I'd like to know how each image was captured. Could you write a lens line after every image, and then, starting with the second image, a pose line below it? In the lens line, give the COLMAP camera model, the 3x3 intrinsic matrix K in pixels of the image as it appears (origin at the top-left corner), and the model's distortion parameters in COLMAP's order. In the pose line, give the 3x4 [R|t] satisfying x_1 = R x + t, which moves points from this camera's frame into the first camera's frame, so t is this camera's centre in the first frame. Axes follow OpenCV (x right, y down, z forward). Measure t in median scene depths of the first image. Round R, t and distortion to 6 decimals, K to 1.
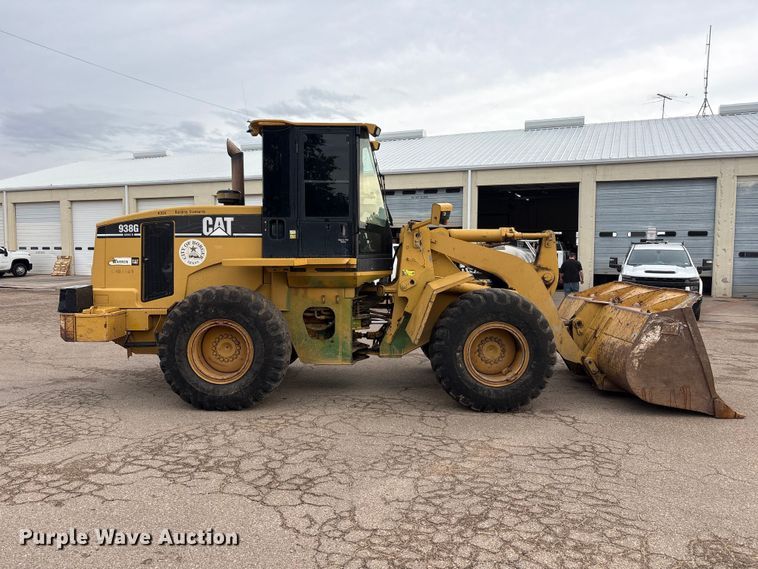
lens RADIAL K [[574.4, 0, 379.7], [0, 574.4, 286.0], [0, 0, 1]] dist [0.051144, -0.055142]
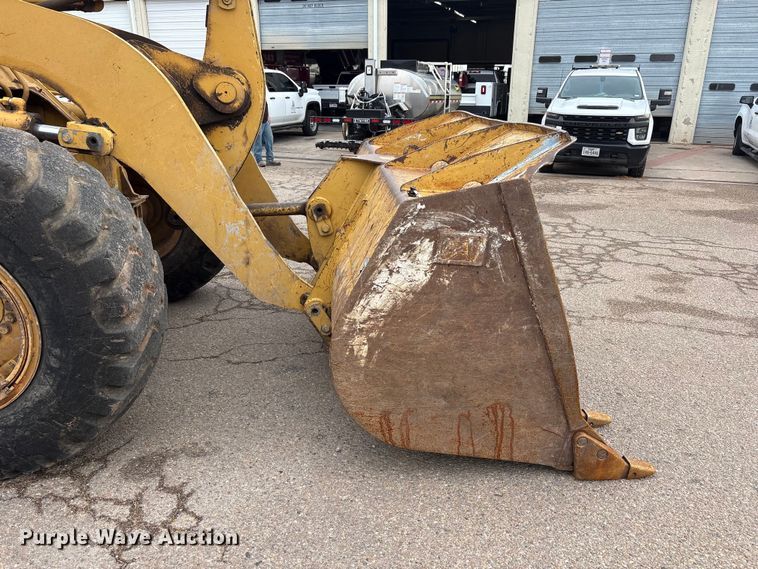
lens RADIAL K [[574.4, 0, 379.7], [0, 574.4, 286.0], [0, 0, 1]] dist [0.051144, -0.055142]
pose [[0.998389, -0.011303, 0.055598, 0.387520], [-0.003479, 0.965911, 0.258850, 0.009464], [-0.056629, -0.258626, 0.964316, 0.608023]]
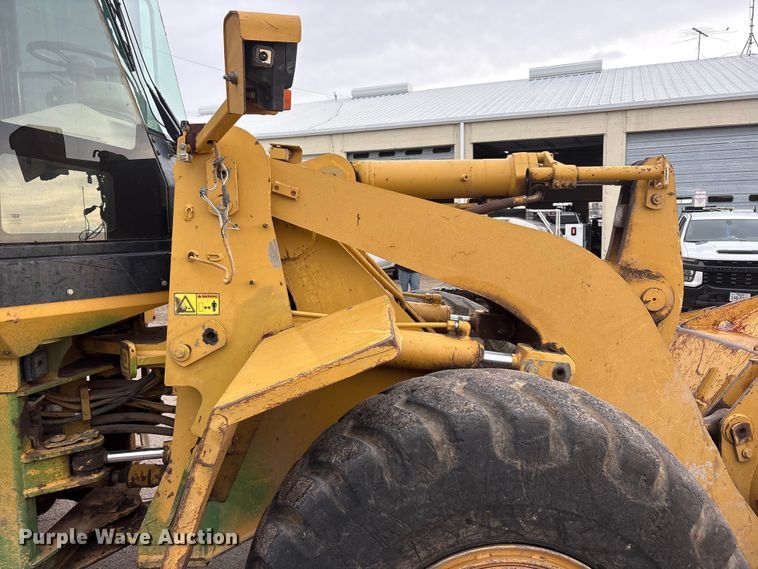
lens RADIAL K [[574.4, 0, 379.7], [0, 574.4, 286.0], [0, 0, 1]] dist [0.051144, -0.055142]
pose [[0.999826, -0.018586, -0.001820, 0.139910], [0.018643, 0.999062, 0.039086, -0.040913], [0.001092, -0.039113, 0.999234, 0.696956]]
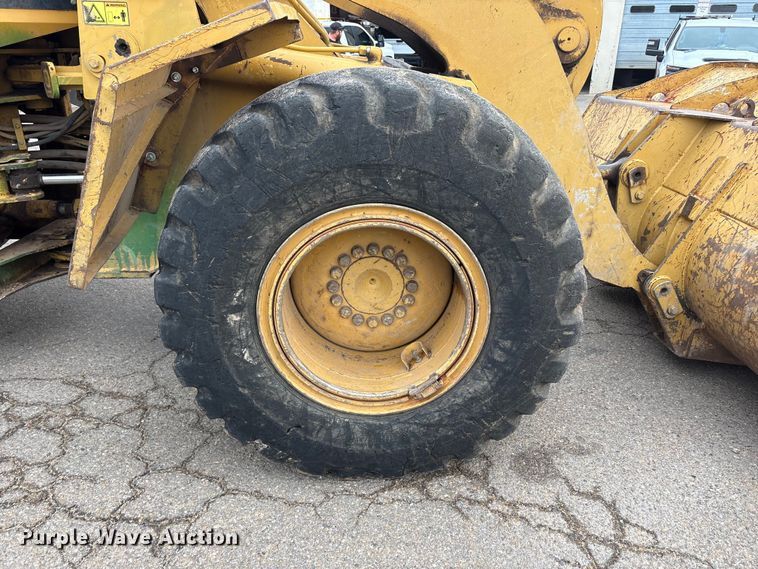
lens RADIAL K [[584.3, 0, 374.4], [0, 584.3, 307.9], [0, 0, 1]] dist [0.056567, -0.033770]
pose [[0.999608, 0.002665, 0.027861, 0.173700], [-0.012158, 0.937976, 0.346487, 0.013077], [-0.025210, -0.346690, 0.937641, 0.653869]]
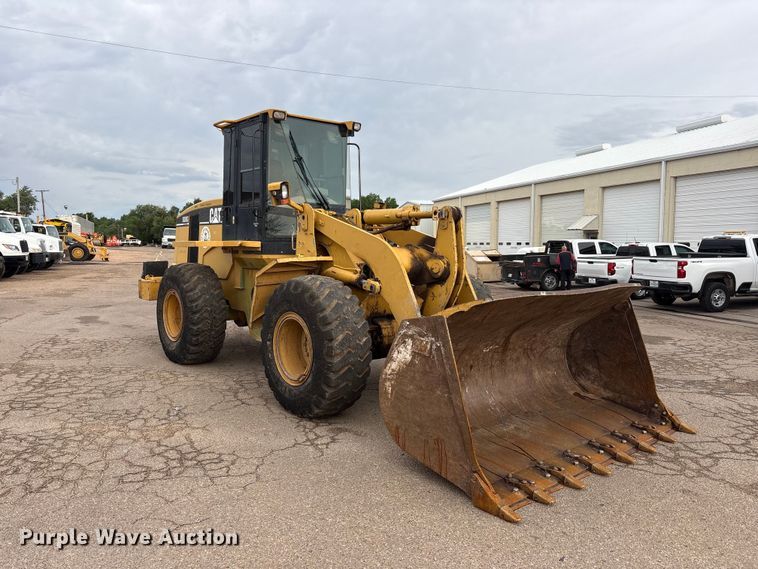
lens RADIAL K [[576.0, 0, 380.5], [0, 576.0, 280.5], [0, 0, 1]] dist [0.062123, -0.056871]
pose [[0.634694, 0.051637, -0.771037, 0.867006], [-0.056831, 0.998182, 0.020068, -0.010441], [0.770671, 0.031082, 0.636474, 0.479505]]
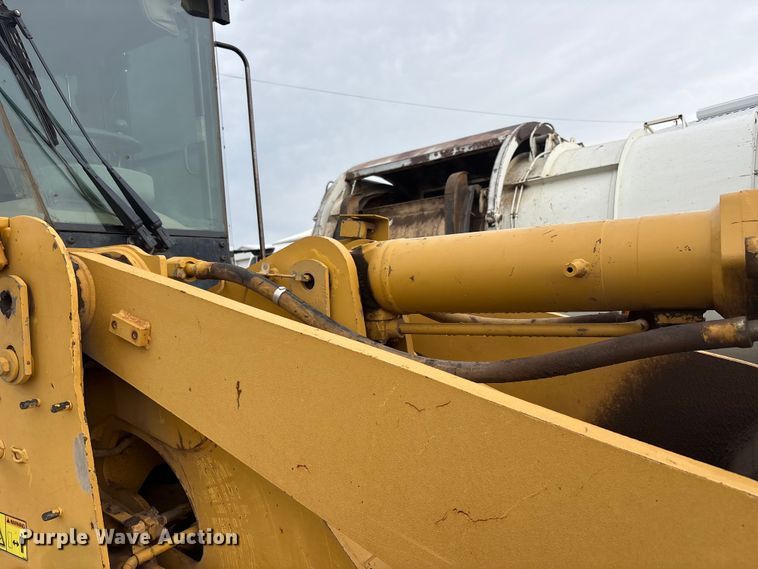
lens RADIAL K [[581.1, 0, 386.7], [0, 581.1, 285.4], [0, 0, 1]] dist [0.046443, -0.049186]
pose [[0.834772, -0.045084, -0.548747, 0.230378], [0.018061, 0.998348, -0.054546, -0.080372], [0.550299, 0.035622, 0.834207, 0.900503]]
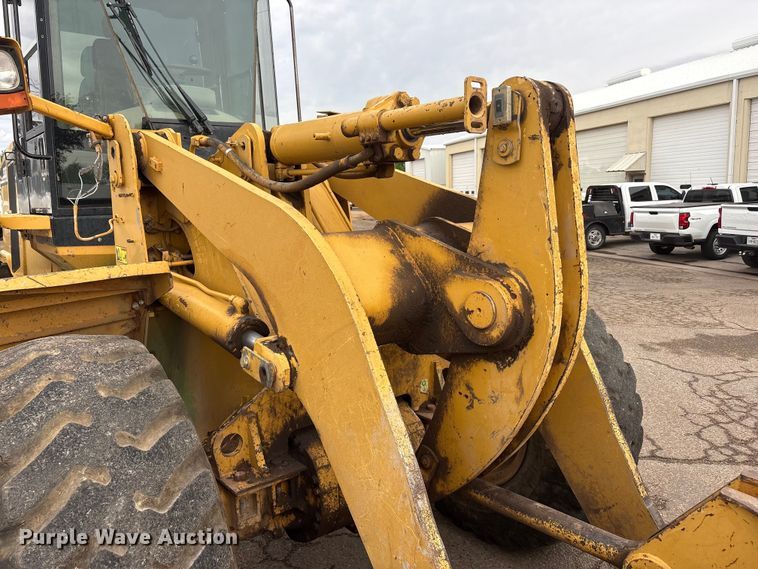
lens RADIAL K [[574.4, 0, 379.7], [0, 574.4, 286.0], [0, 0, 1]] dist [0.051144, -0.055142]
pose [[0.618861, 0.103346, -0.778672, 0.447957], [-0.022185, 0.993211, 0.114188, -0.049098], [0.785187, -0.053391, 0.616953, 0.878740]]
